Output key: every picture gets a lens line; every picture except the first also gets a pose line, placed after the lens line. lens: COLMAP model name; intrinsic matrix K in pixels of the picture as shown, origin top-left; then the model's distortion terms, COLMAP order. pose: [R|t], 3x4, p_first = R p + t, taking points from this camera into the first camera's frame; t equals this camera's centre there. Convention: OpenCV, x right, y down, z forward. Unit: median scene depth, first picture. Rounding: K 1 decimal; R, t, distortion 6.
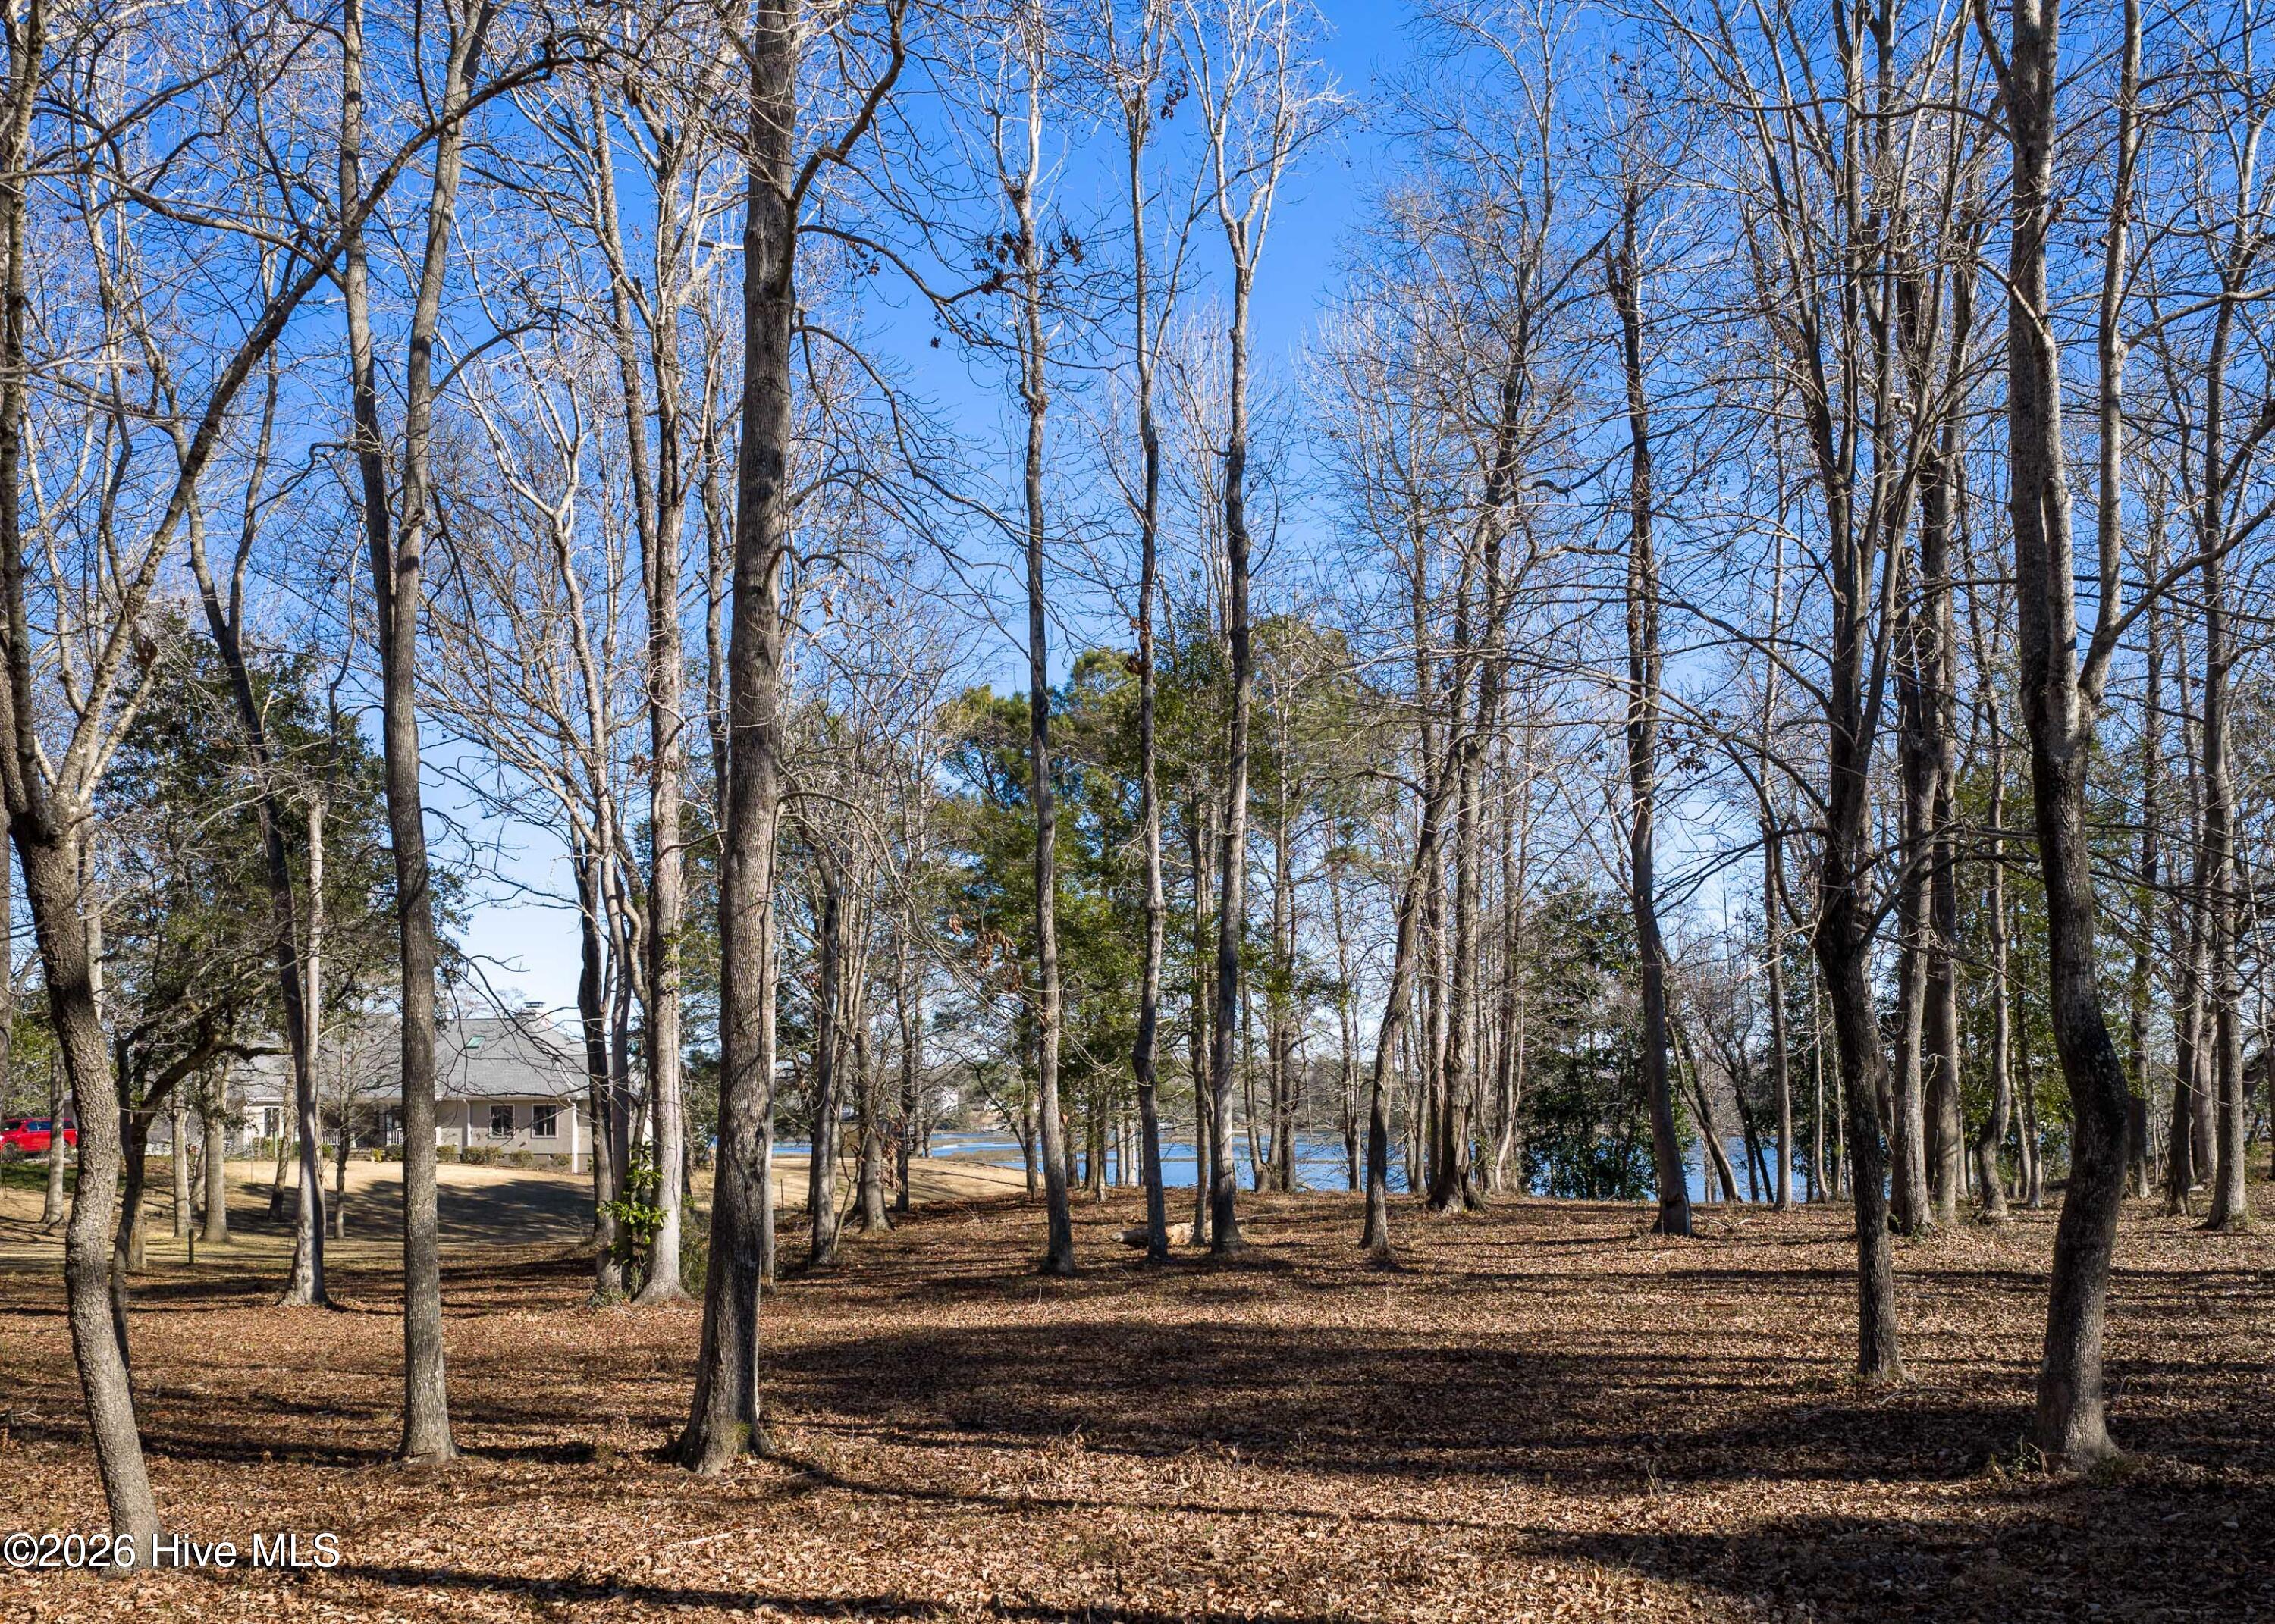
lens RADIAL K [[2231.9, 0, 1157.3], [0, 2231.9, 814.1], [0, 0, 1]] dist [0.062726, -0.012092]
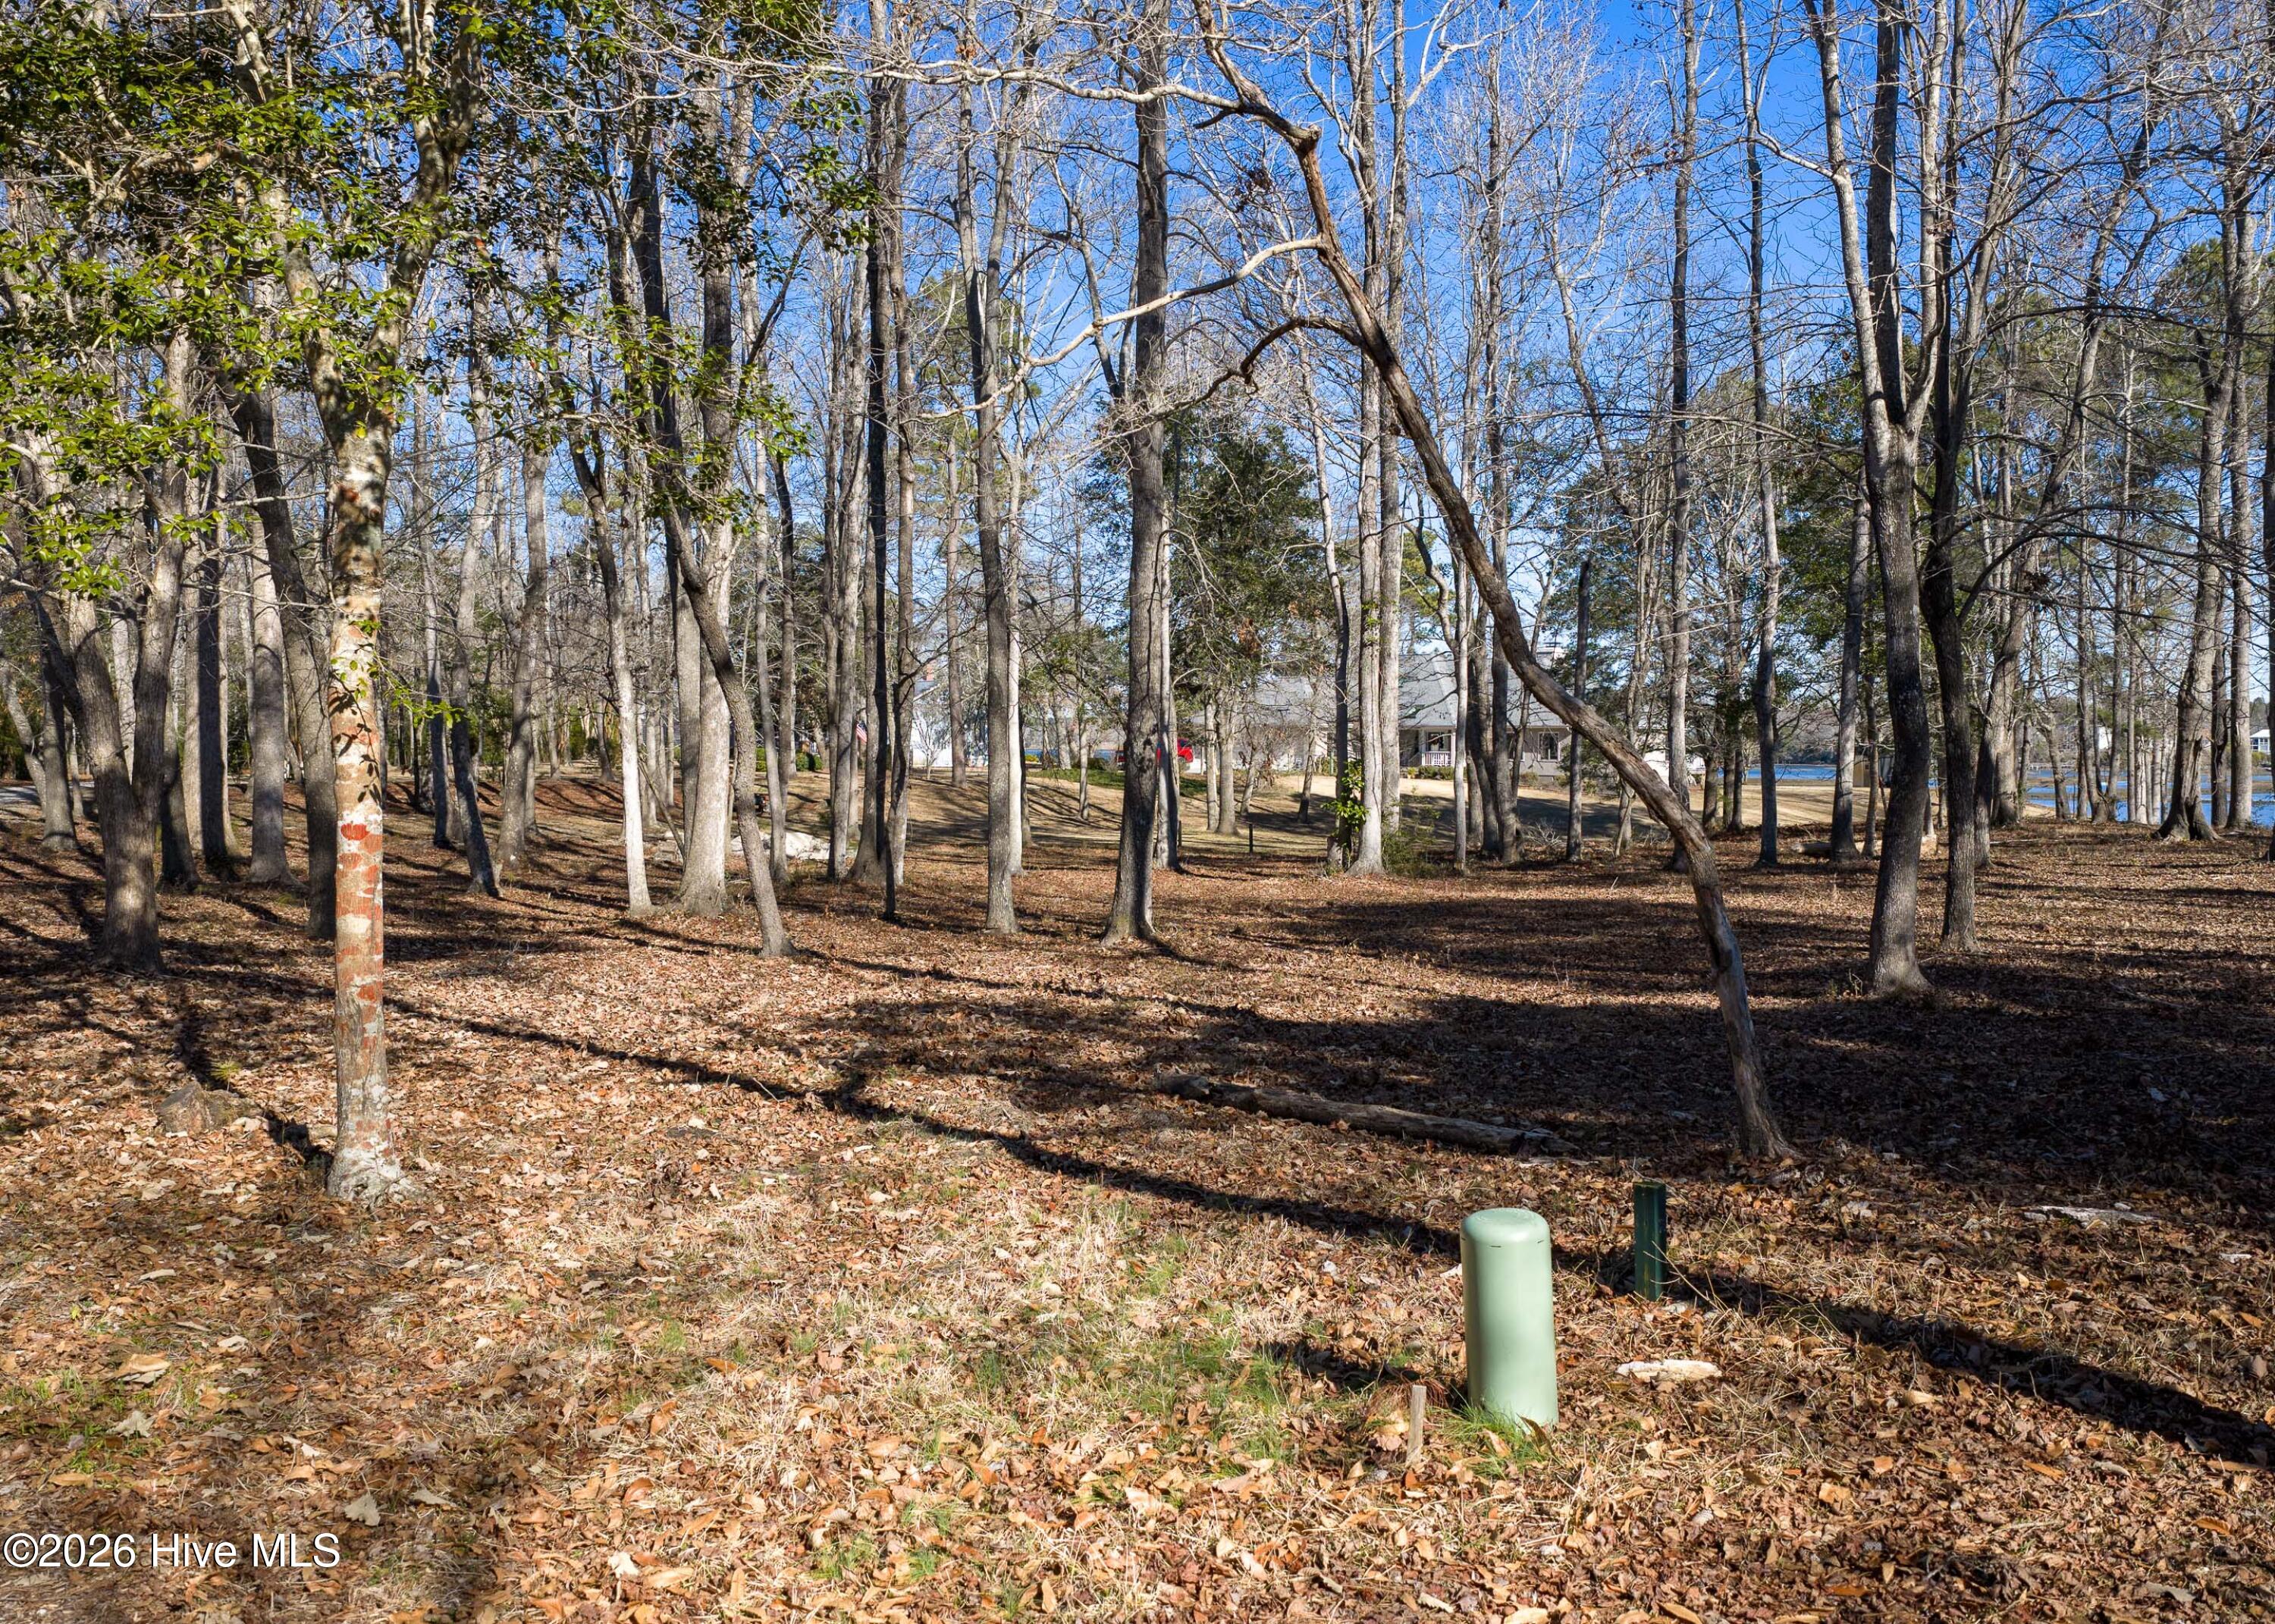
lens RADIAL K [[2231.9, 0, 1157.3], [0, 2231.9, 814.1], [0, 0, 1]] dist [0.062726, -0.012092]
pose [[0.850185, 0.026630, -0.525810, 0.382135], [0.058397, 0.987787, 0.144450, -0.023736], [0.523235, -0.153515, 0.838247, -0.200754]]
